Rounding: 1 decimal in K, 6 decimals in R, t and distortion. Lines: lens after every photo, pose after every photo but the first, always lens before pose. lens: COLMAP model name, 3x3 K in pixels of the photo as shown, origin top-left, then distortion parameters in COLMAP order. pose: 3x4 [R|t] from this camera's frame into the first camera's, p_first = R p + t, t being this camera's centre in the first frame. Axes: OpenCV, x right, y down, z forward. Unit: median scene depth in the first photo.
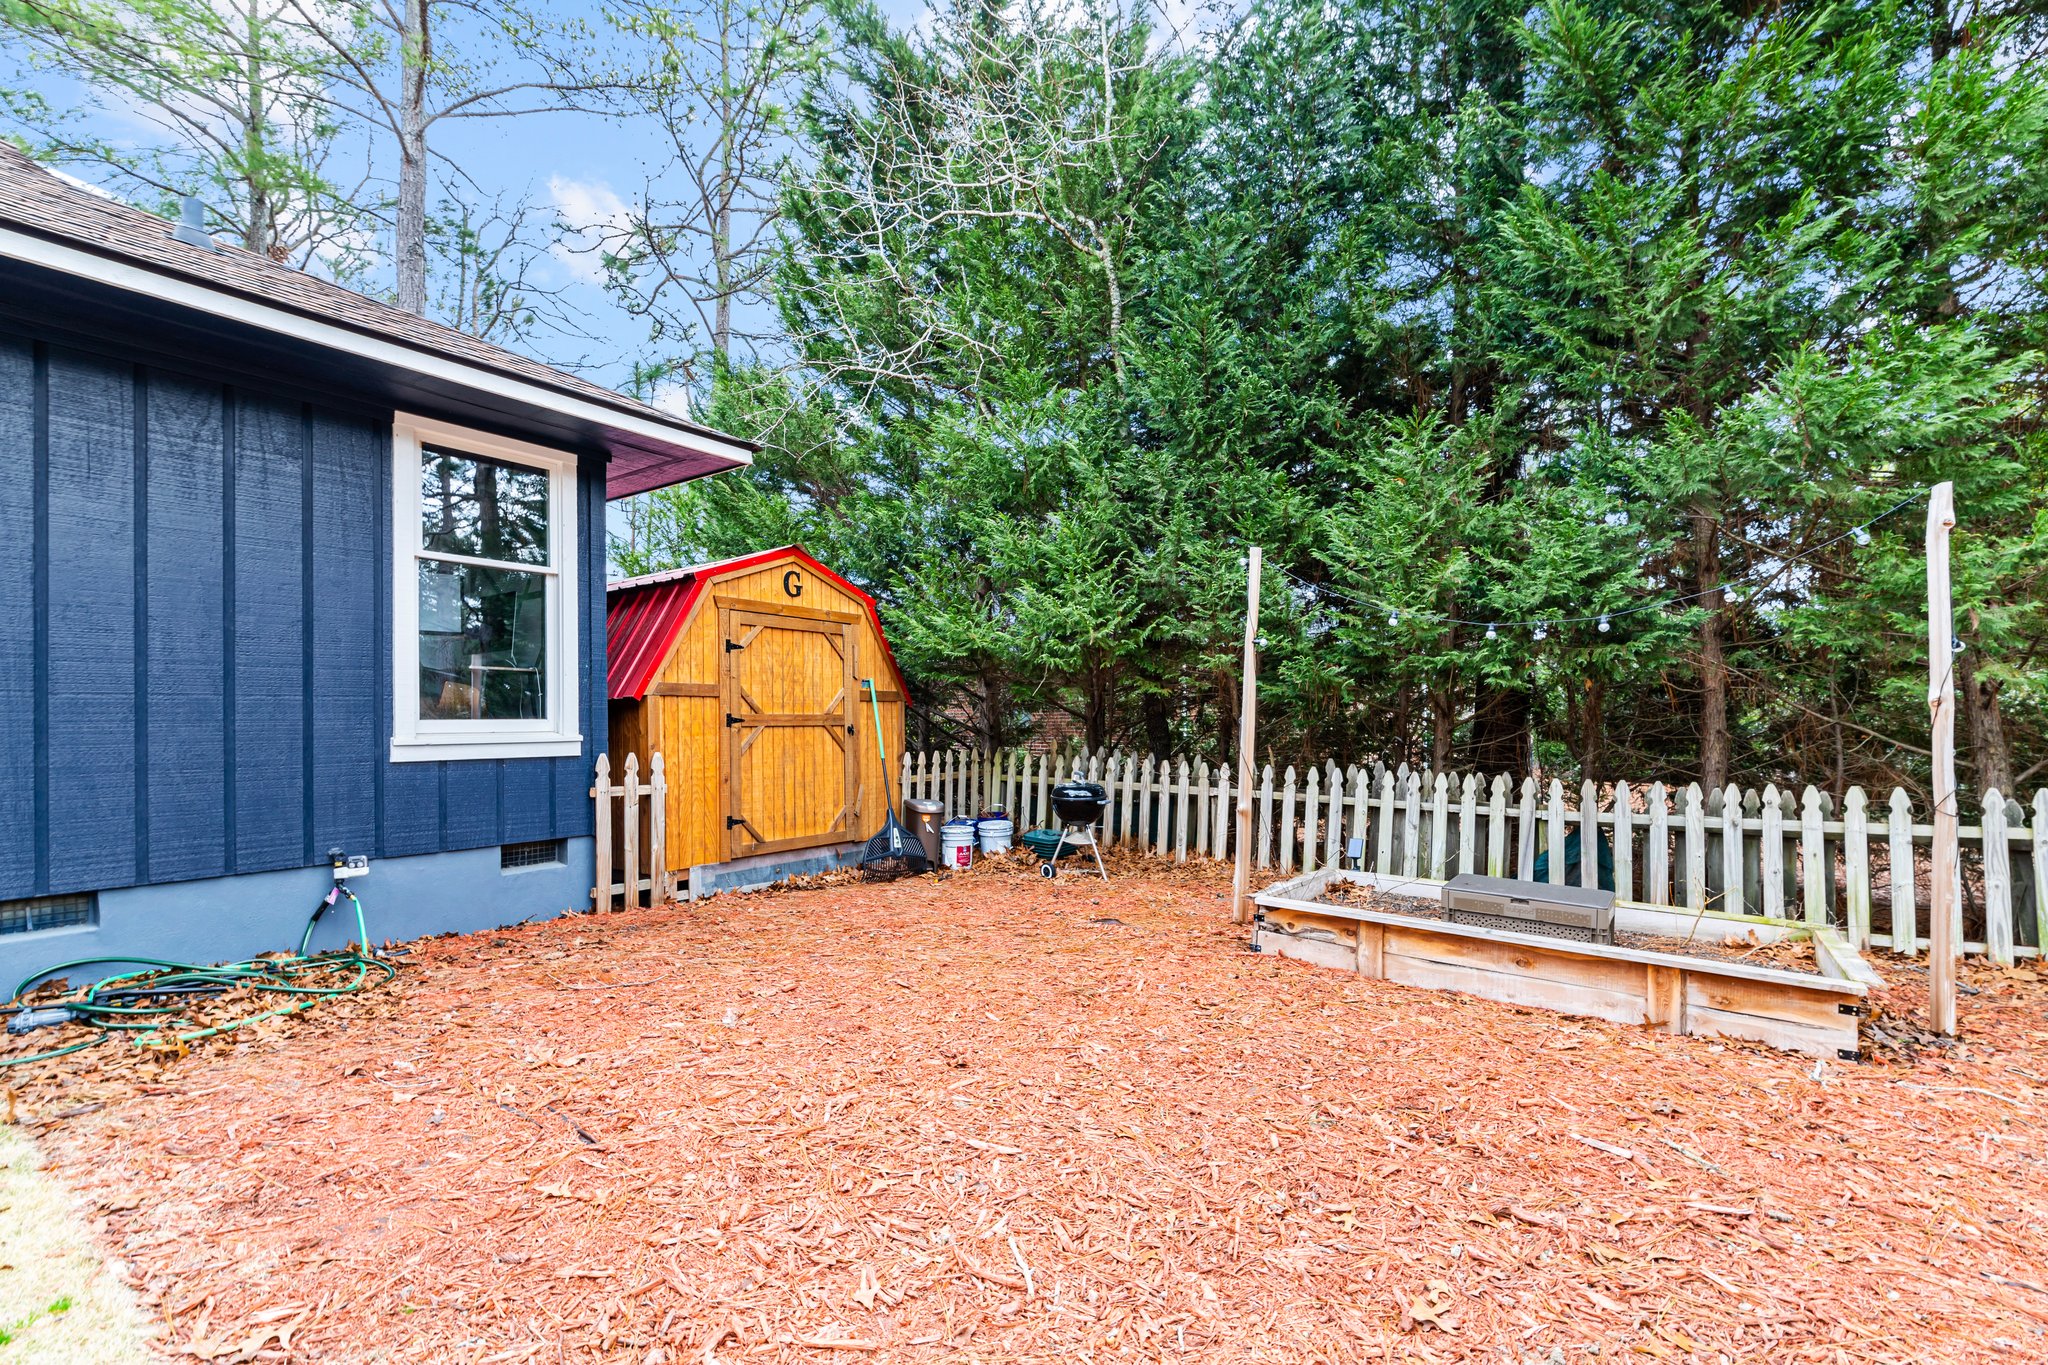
lens RADIAL K [[887.7, 0, 1010.4], [0, 887.7, 716.8], [0, 0, 1]] dist [0.003610, -0.001265]
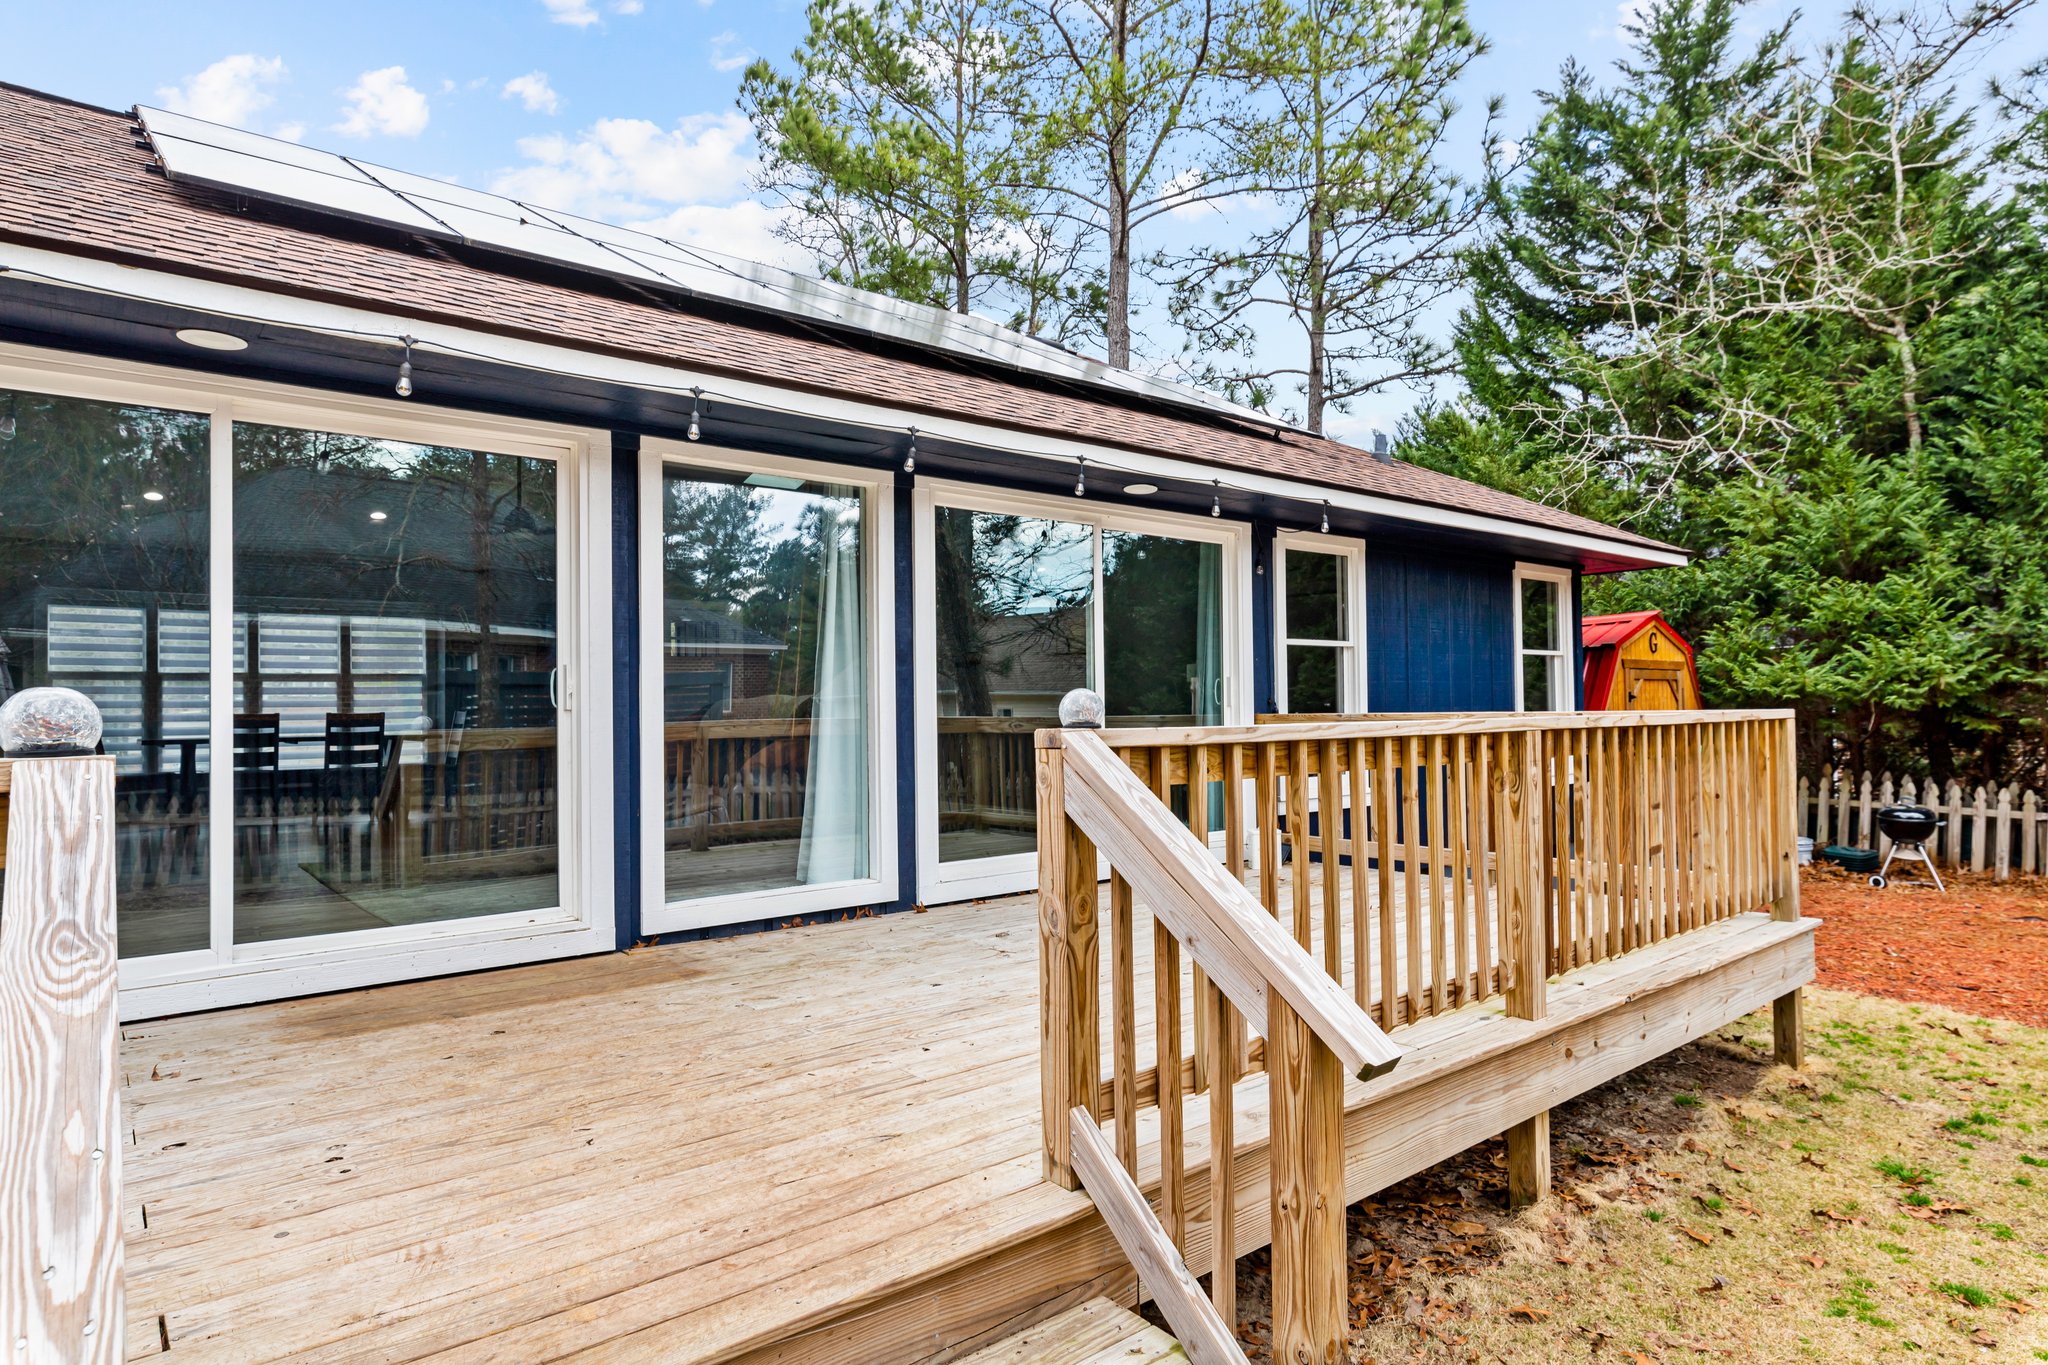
lens RADIAL K [[1157.6, 0, 1021.7], [0, 1157.6, 692.1], [0, 0, 1]] dist [0.003601, 0.000446]
pose [[0.969094, -0.007231, -0.246587, -0.874134], [0.005851, 0.999963, -0.006329, -0.093846], [0.246623, 0.004691, 0.969100, -0.982457]]
